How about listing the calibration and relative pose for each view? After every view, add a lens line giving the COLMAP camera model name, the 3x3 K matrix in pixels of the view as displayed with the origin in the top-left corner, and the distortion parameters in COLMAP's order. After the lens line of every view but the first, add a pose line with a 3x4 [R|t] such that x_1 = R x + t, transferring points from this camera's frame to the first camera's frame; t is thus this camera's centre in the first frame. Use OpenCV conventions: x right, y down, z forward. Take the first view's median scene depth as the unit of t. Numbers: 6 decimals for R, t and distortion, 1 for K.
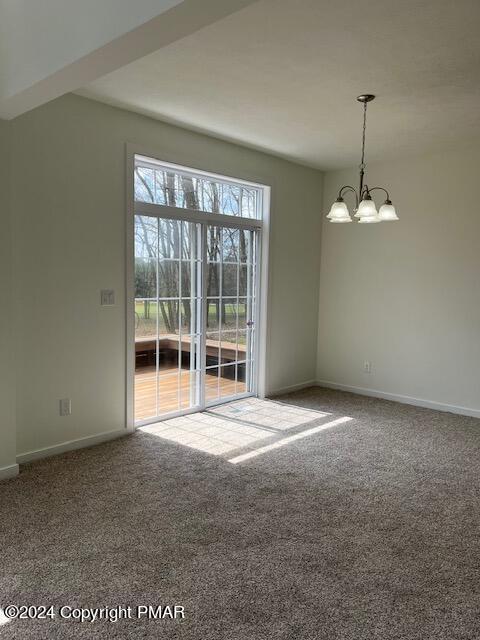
lens RADIAL K [[486.2, 0, 240.0], [0, 486.2, 320.0], [0, 0, 1]] dist [0.012507, 0.002616]
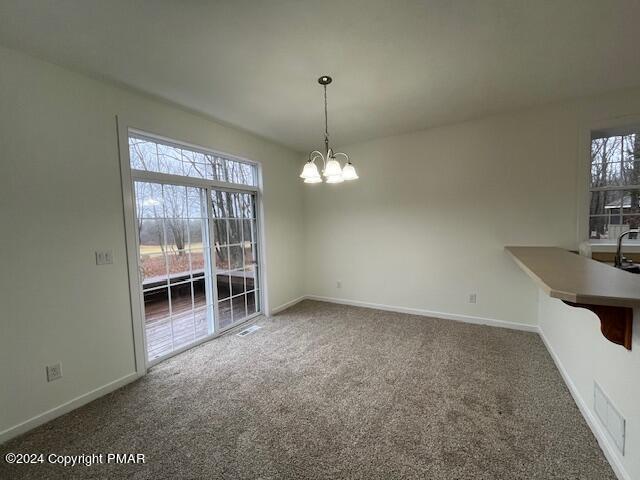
lens RADIAL K [[262.1, 0, 320.0], [0, 262.1, 240.0], [0, 0, 1]] dist [0.000317, -0.000009]
pose [[0.976931, -0.065898, 0.203135, 0.071681], [0.071951, 0.997153, -0.022549, -0.034819], [-0.201071, 0.036645, 0.978891, 0.313383]]
